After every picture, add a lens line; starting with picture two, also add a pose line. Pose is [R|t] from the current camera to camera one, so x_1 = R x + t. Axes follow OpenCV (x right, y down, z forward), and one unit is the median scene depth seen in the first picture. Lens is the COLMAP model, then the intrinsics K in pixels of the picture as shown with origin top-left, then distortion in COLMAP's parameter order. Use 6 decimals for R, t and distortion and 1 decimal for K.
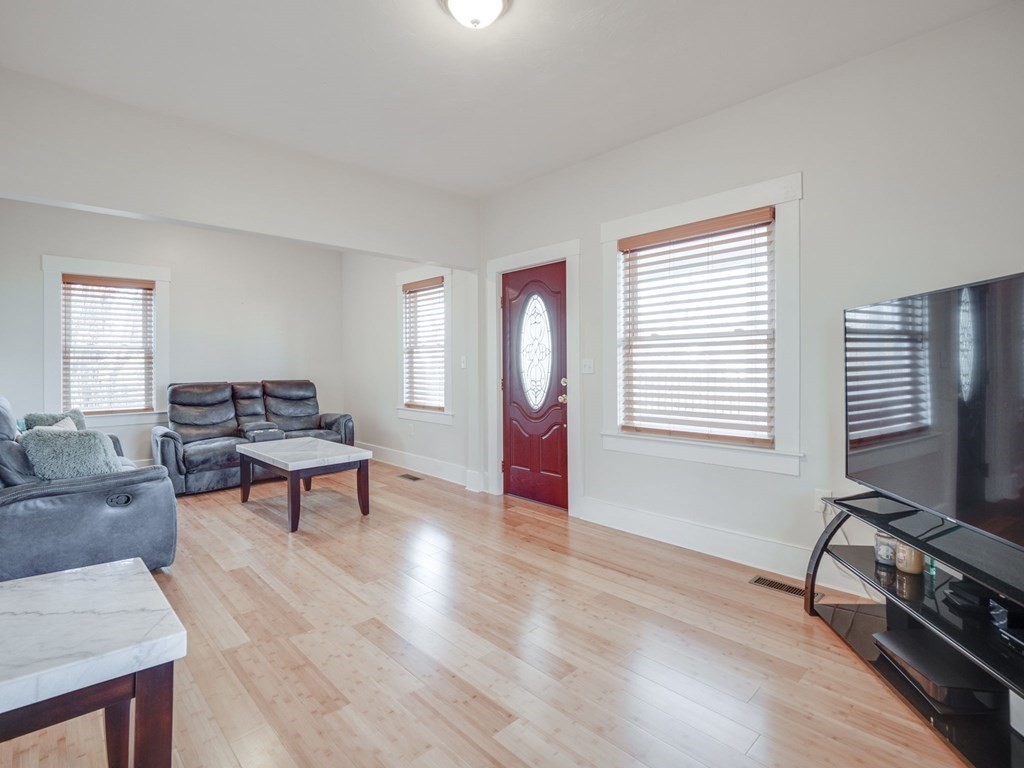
lens RADIAL K [[506.7, 0, 510.7], [0, 506.7, 382.6], [0, 0, 1]] dist [-0.013899, -0.000381]
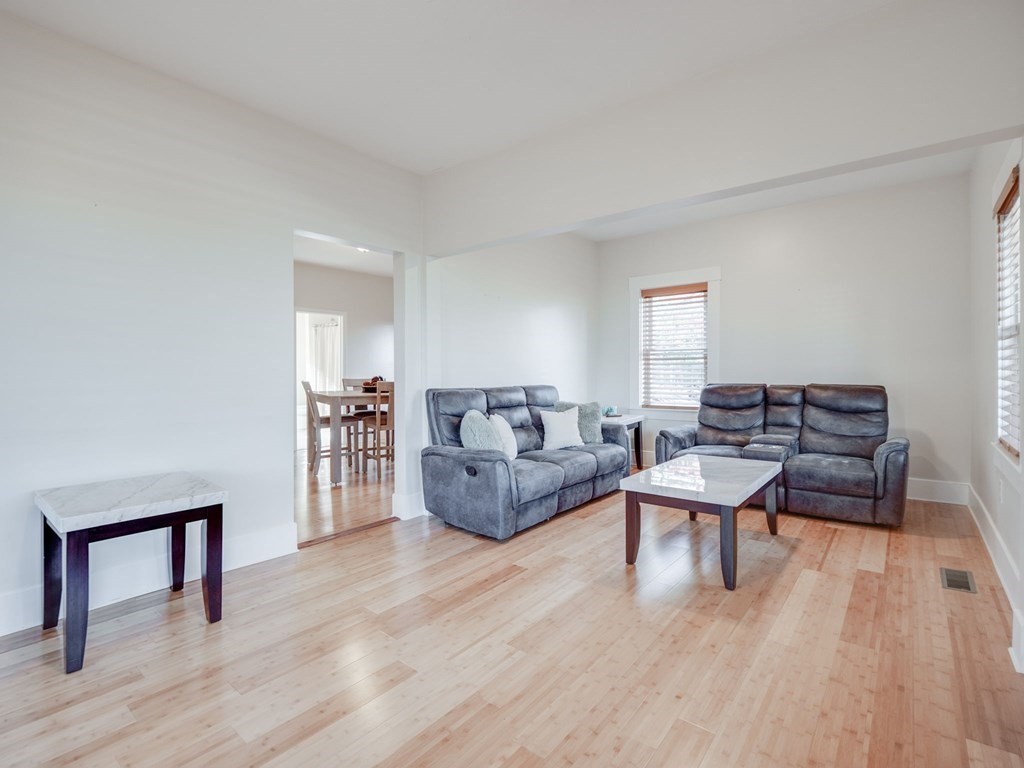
lens RADIAL K [[503.0, 0, 503.1], [0, 503.0, 367.7], [0, 0, 1]] dist [-0.010675, -0.001668]
pose [[0.103545, -0.000955, -0.994624, 0.252465], [-0.029059, 0.999570, -0.003985, -0.013100], [0.994200, 0.029315, 0.103473, 0.475025]]
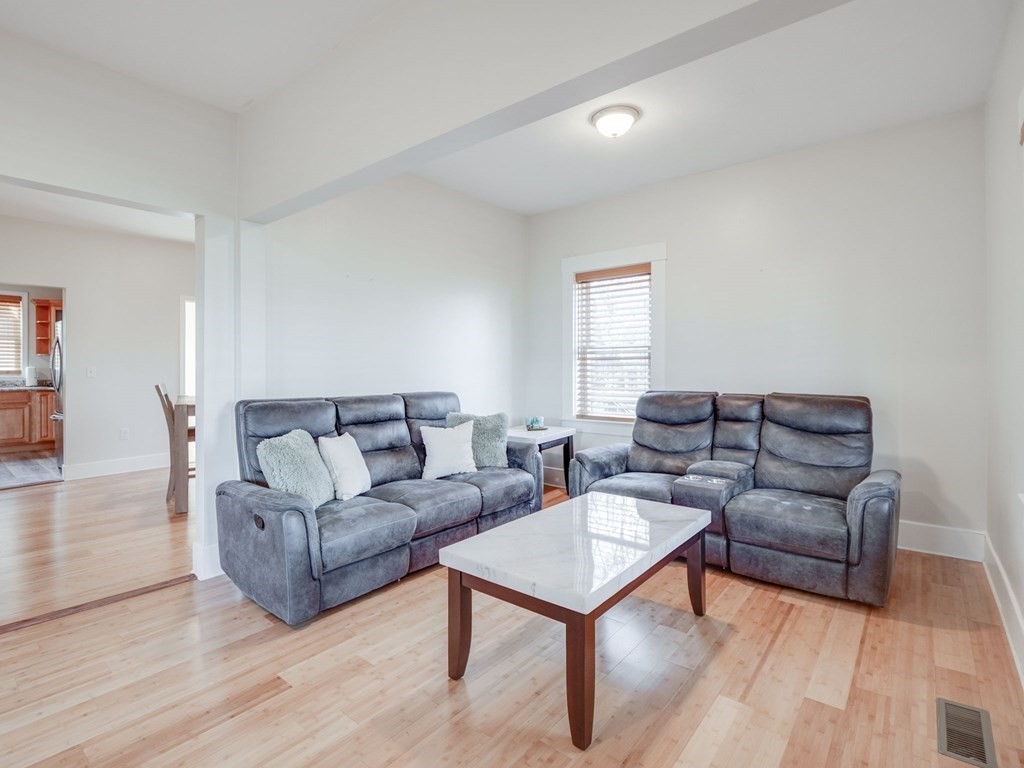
lens RADIAL K [[505.1, 0, 503.4], [0, 505.1, 362.3], [0, 0, 1]] dist [-0.012901, -0.001124]
pose [[0.087309, -0.002601, -0.996178, 0.075525], [-0.030161, 0.999531, -0.005253, -0.029172], [0.995725, 0.030505, 0.087190, 0.678725]]
